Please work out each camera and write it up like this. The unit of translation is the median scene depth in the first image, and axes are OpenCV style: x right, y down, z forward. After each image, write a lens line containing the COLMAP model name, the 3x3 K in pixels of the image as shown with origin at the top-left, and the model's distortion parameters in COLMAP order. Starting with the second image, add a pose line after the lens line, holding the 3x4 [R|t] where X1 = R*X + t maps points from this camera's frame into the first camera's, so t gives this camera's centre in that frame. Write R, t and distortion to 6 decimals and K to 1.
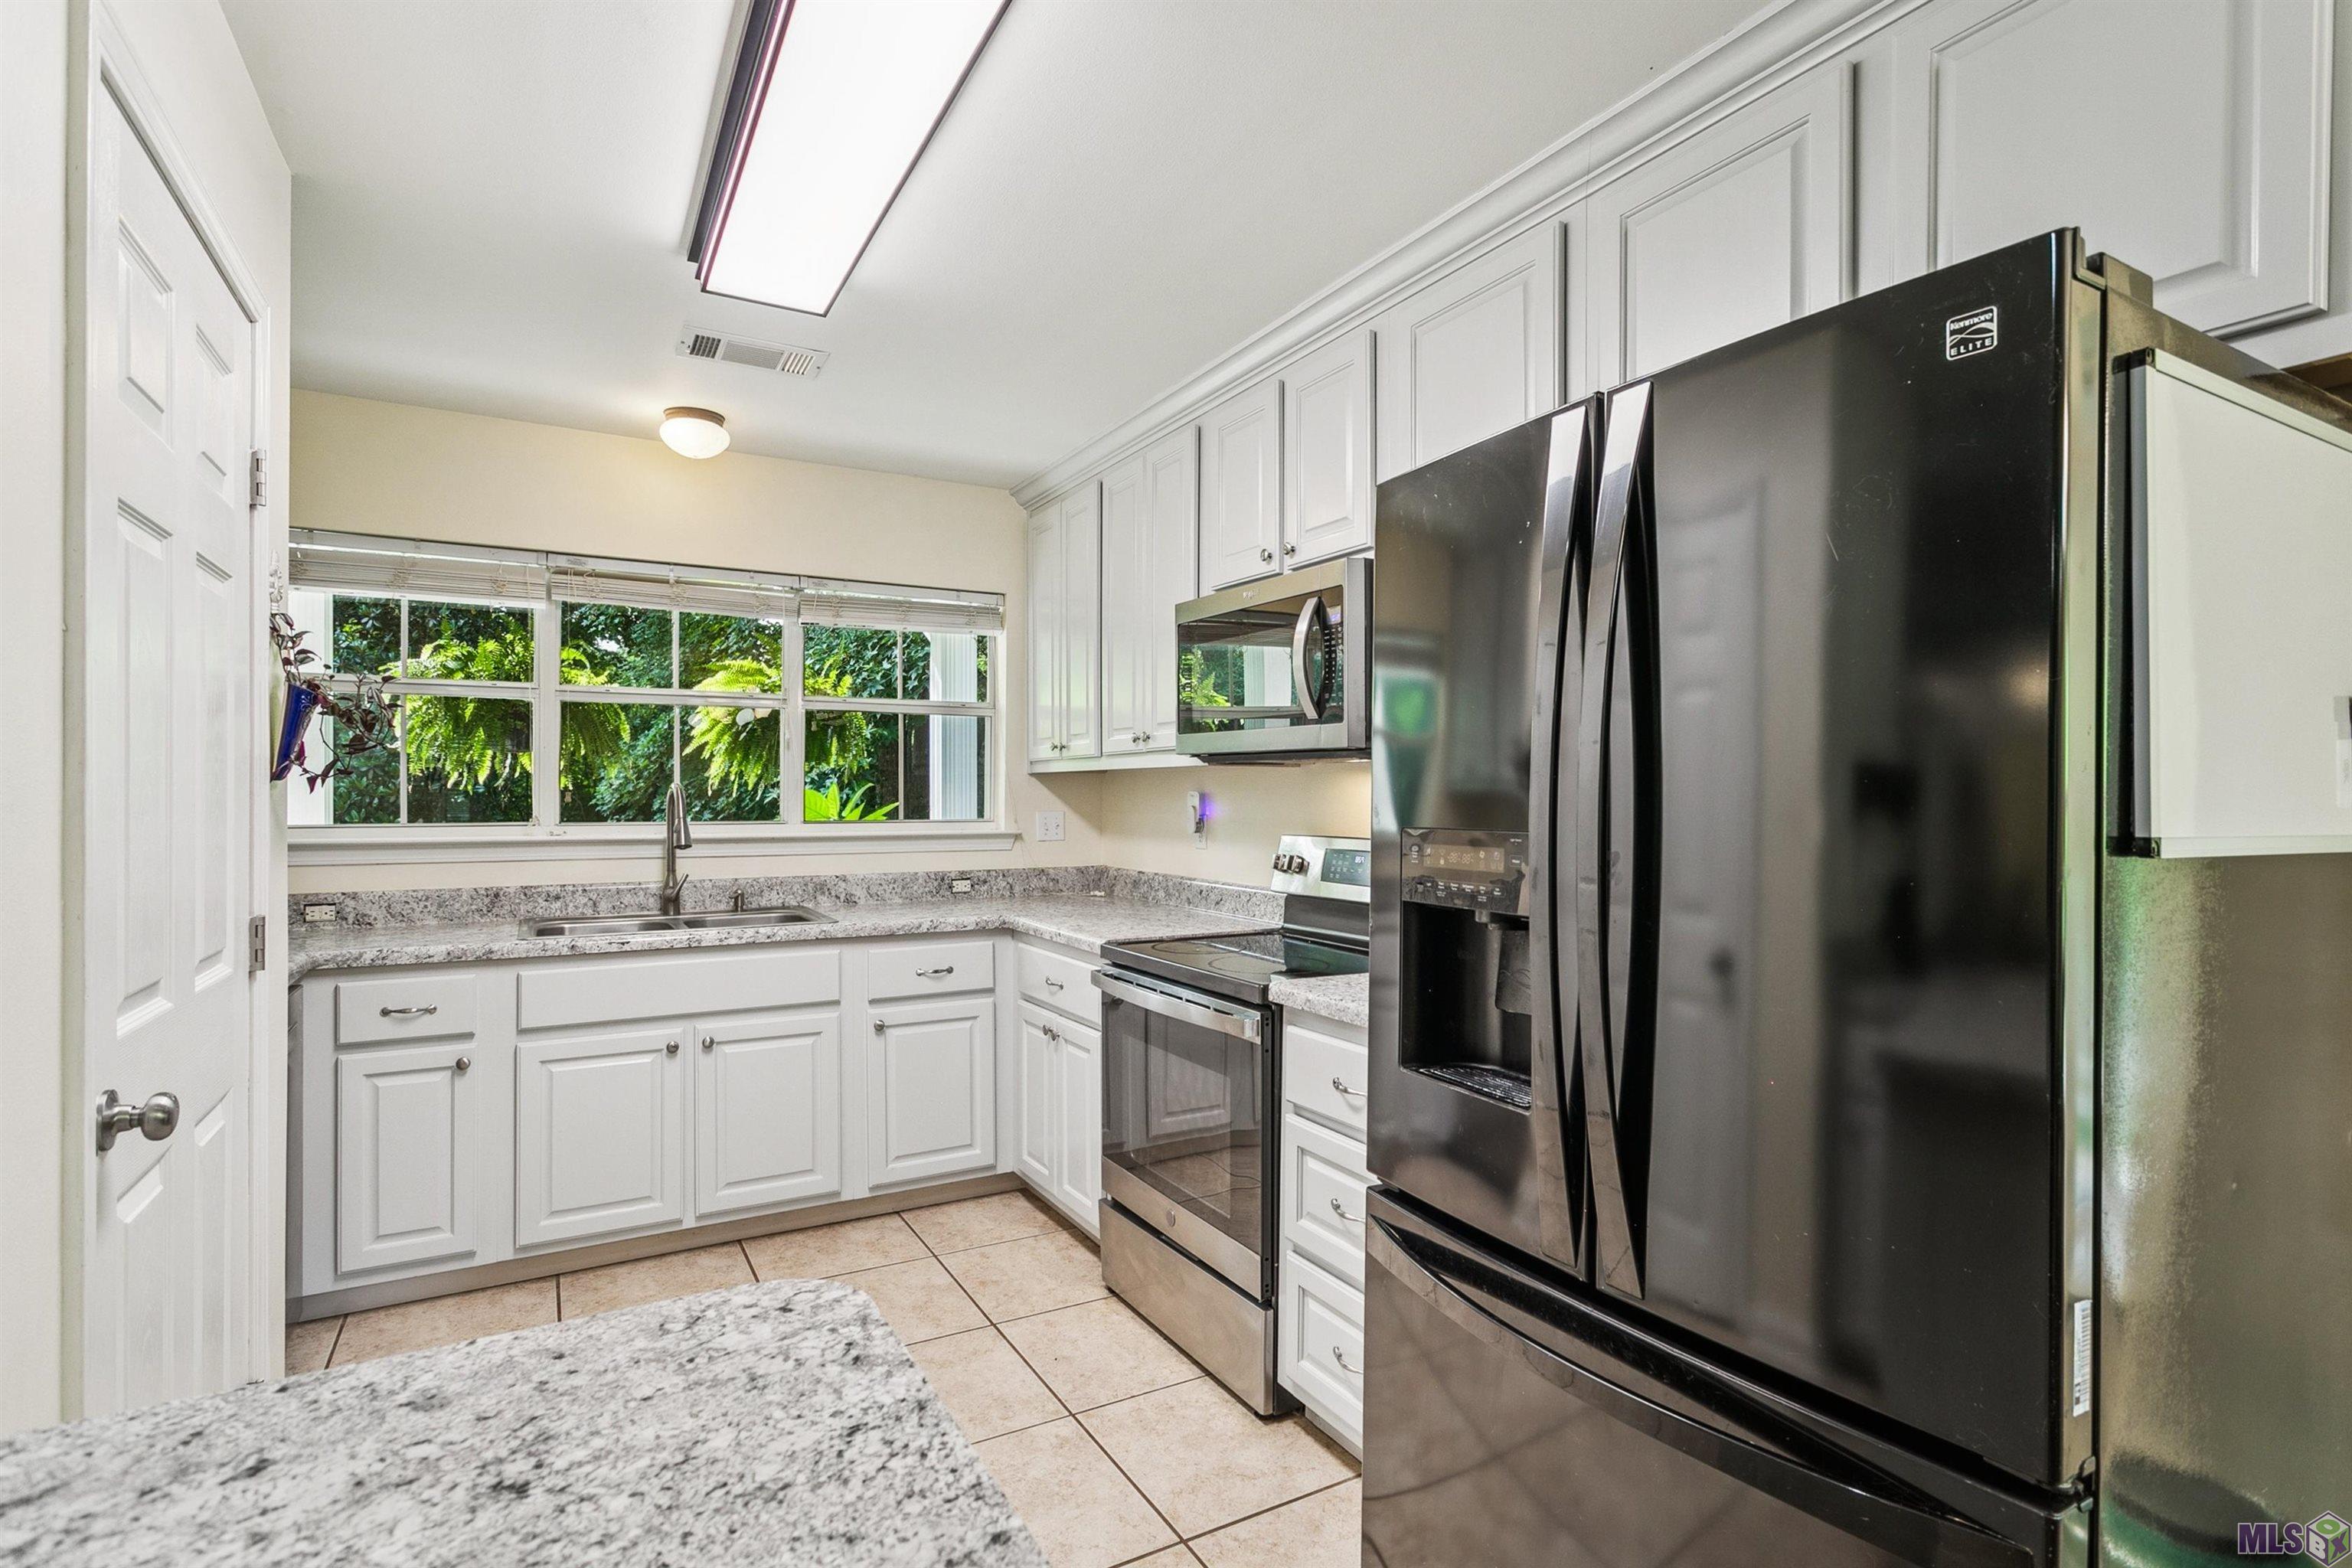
lens RADIAL K [[1120.4, 0, 1169.2], [0, 1120.4, 794.5], [0, 0, 1]] dist [0.001602, 0.002499]
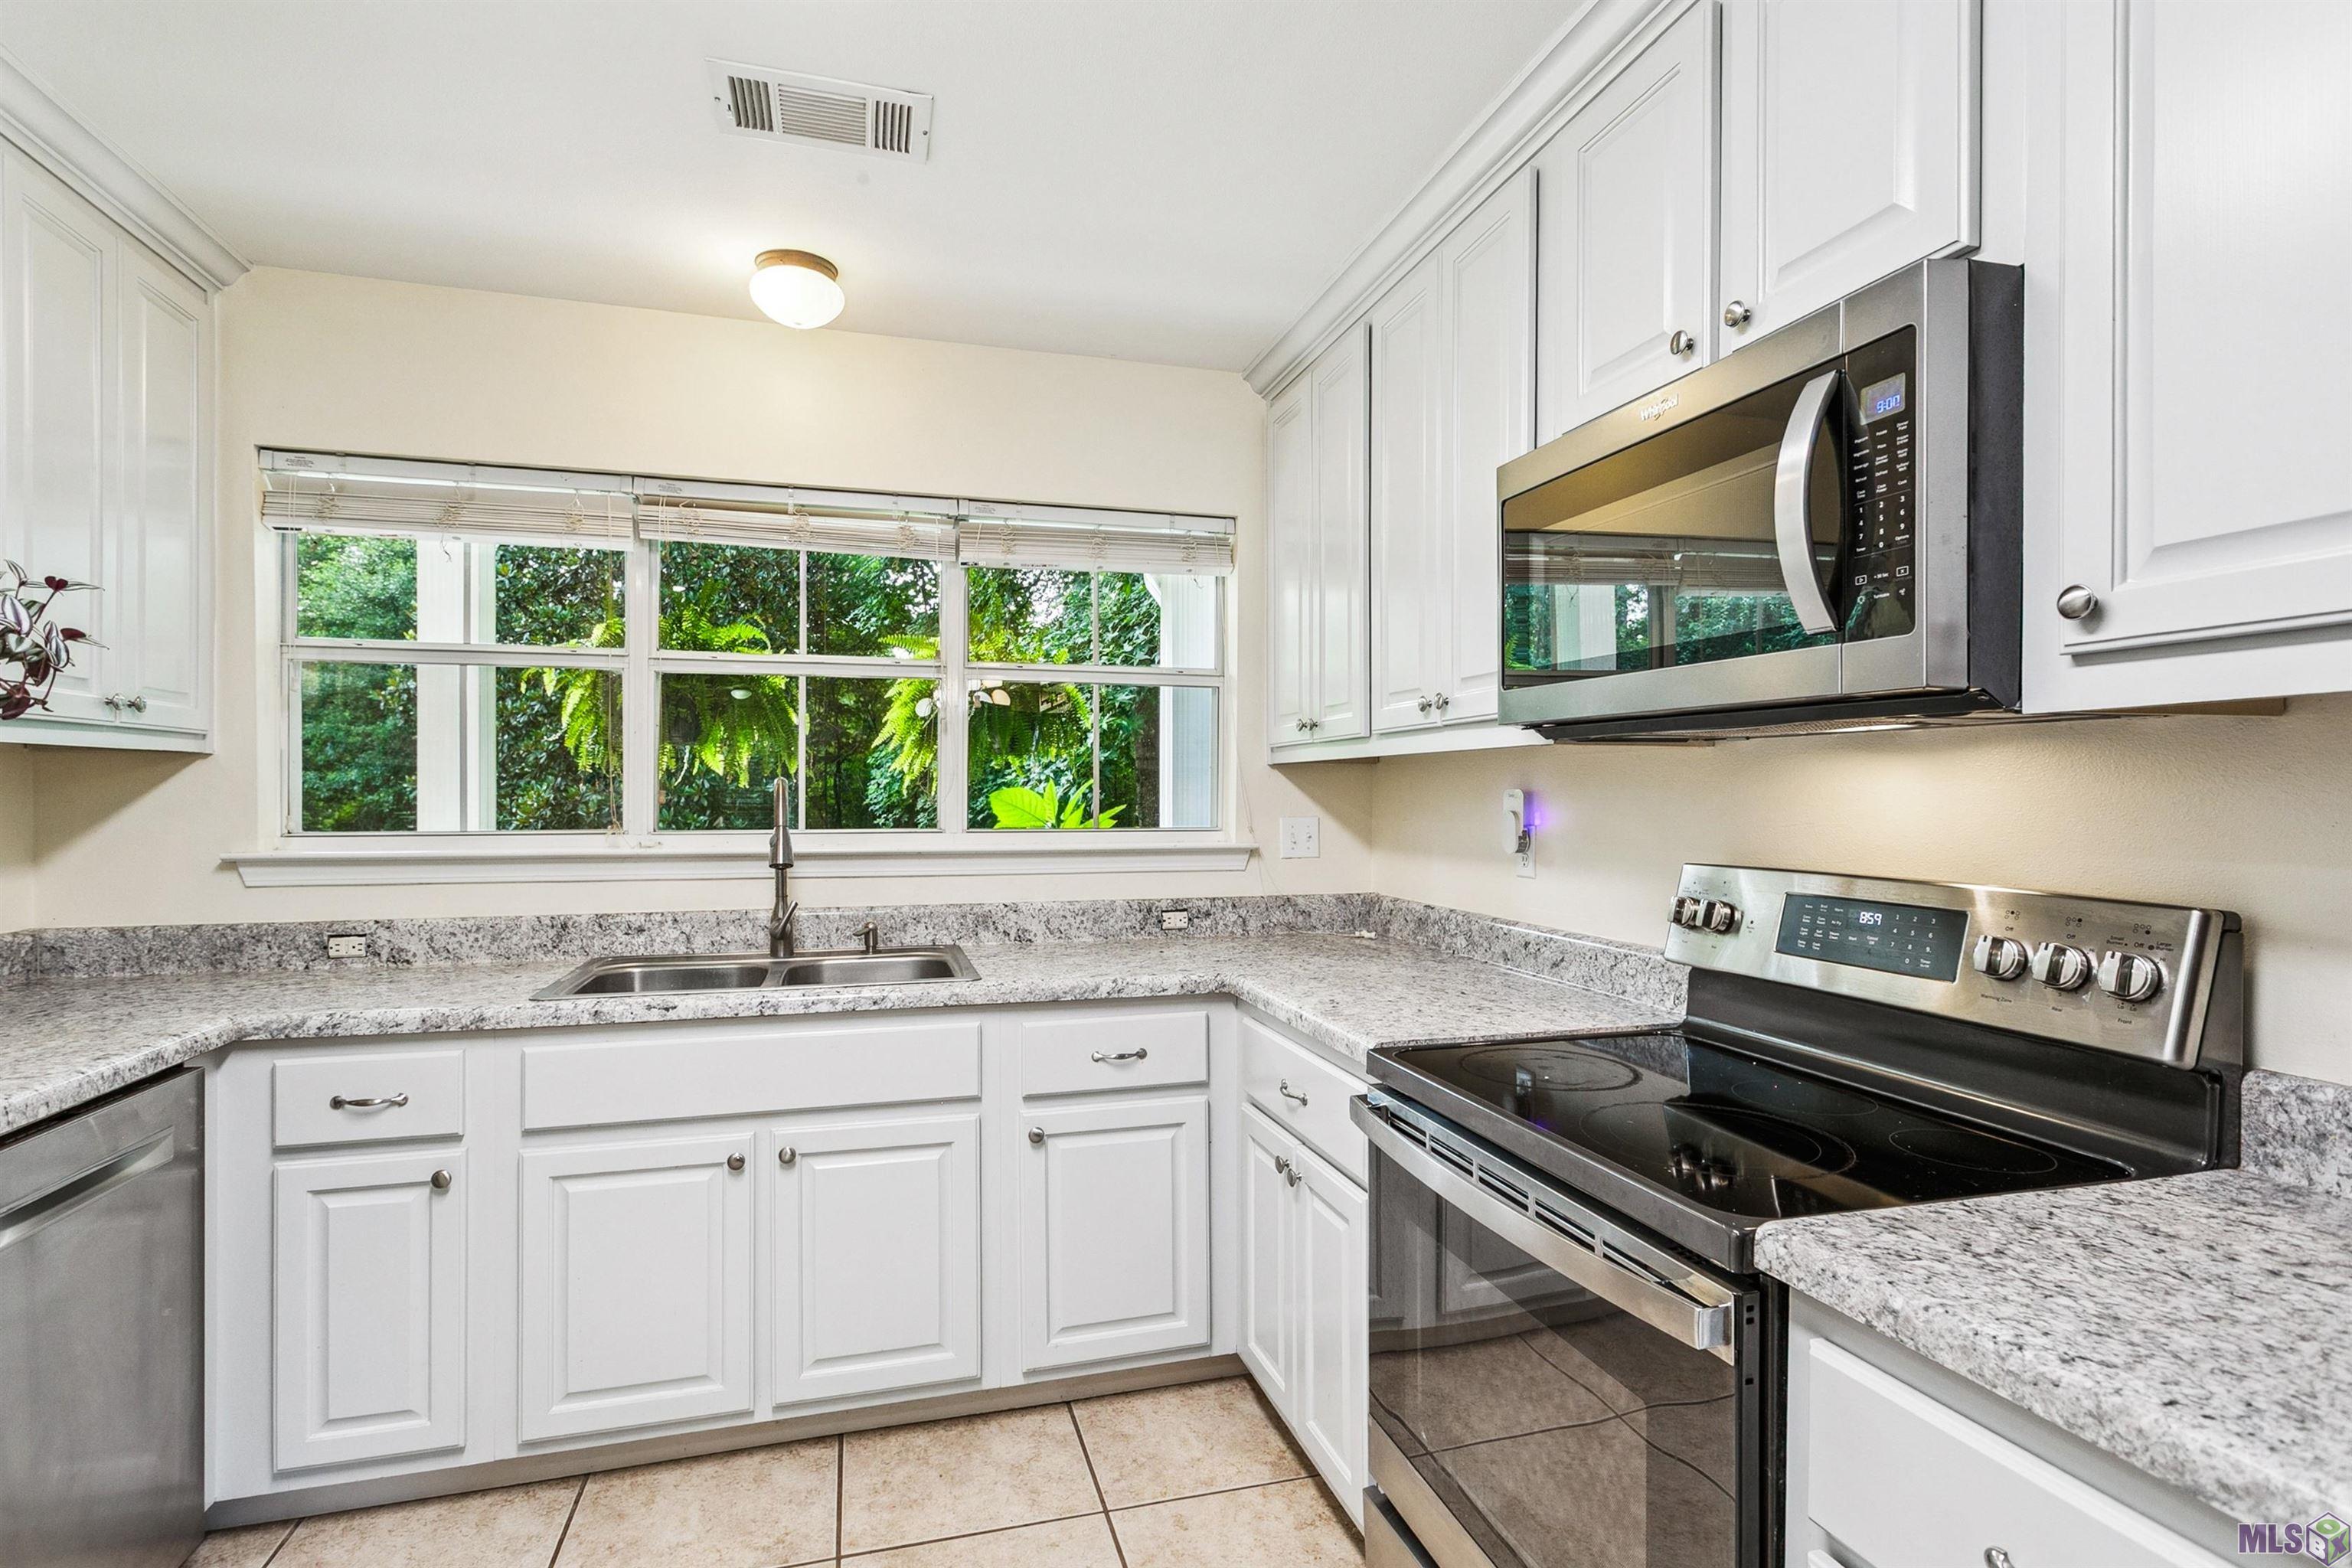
lens RADIAL K [[1120.4, 0, 1176.8], [0, 1120.4, 799.7], [0, 0, 1]] dist [0.001602, 0.002499]
pose [[0.972455, 0.001155, -0.233087, -0.019589], [-0.000006, 0.999988, 0.004932, 0.000470], [0.233090, -0.004794, 0.972443, 0.375564]]
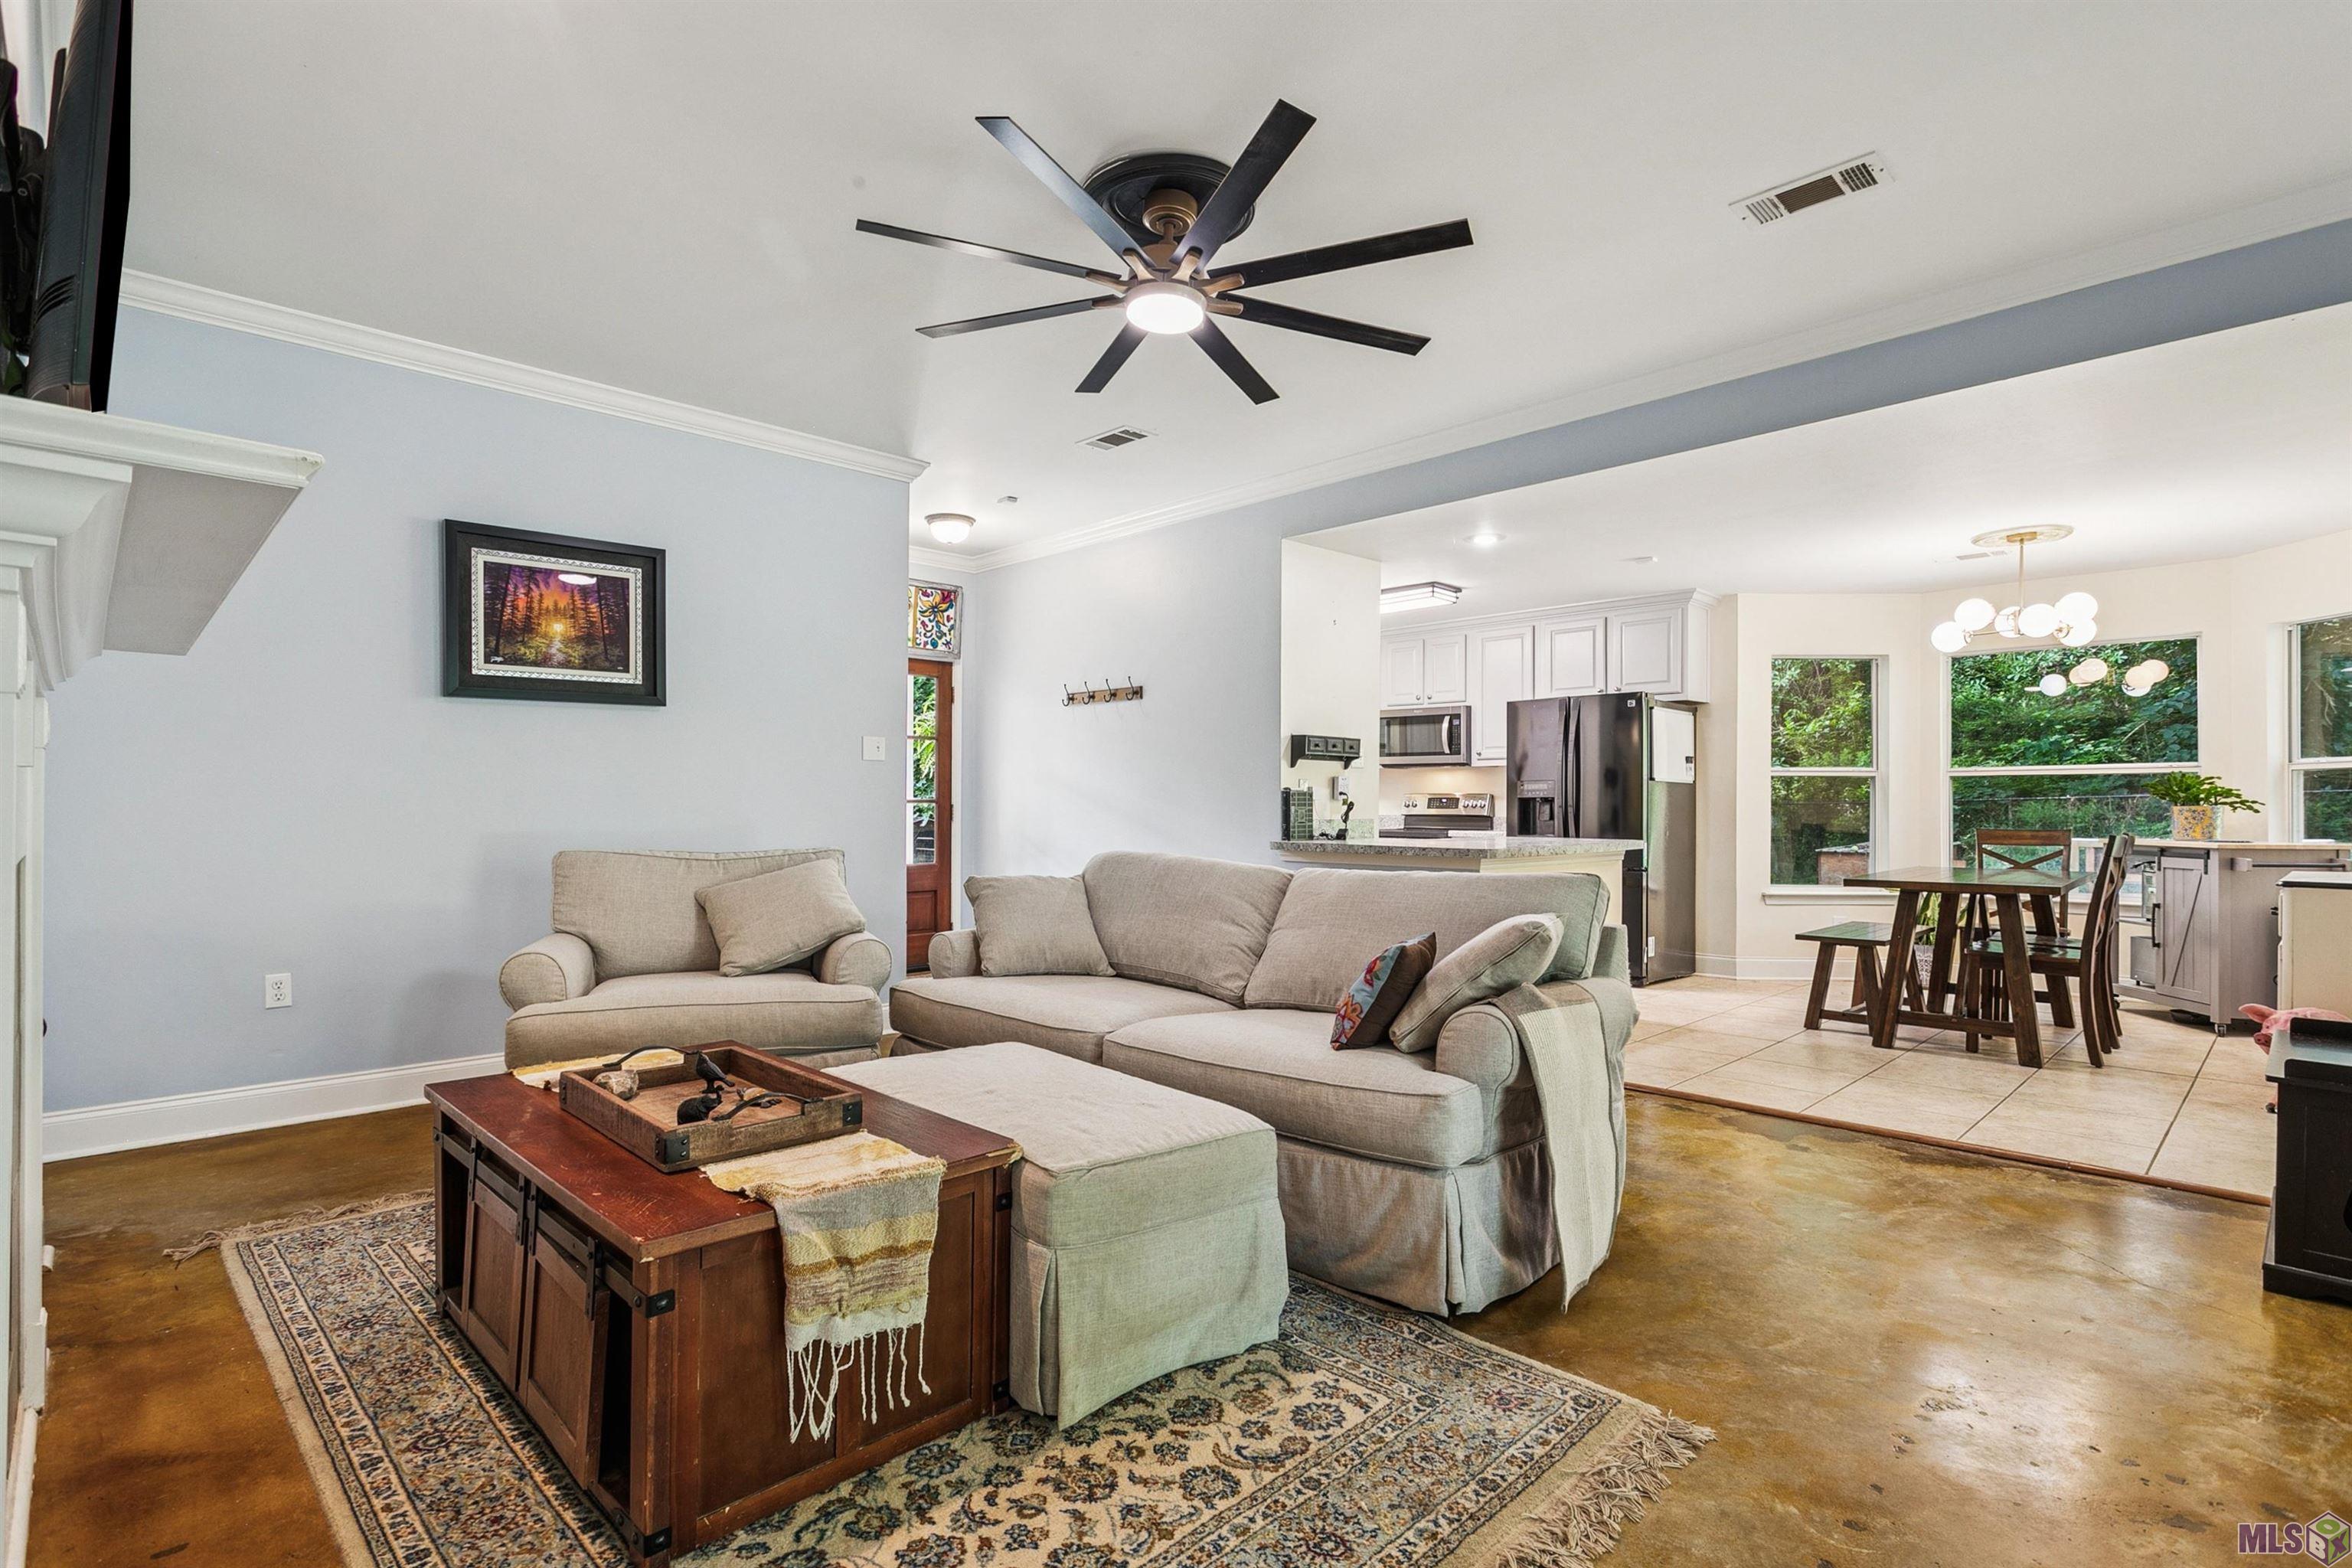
lens RADIAL K [[1120.4, 0, 1171.1], [0, 1120.4, 795.6], [0, 0, 1]] dist [0.001602, 0.002499]
pose [[0.965438, 0.001122, 0.260631, -1.156920], [0.000708, 0.999976, -0.006928, 0.059131], [-0.260633, 0.006873, 0.965414, -1.487755]]
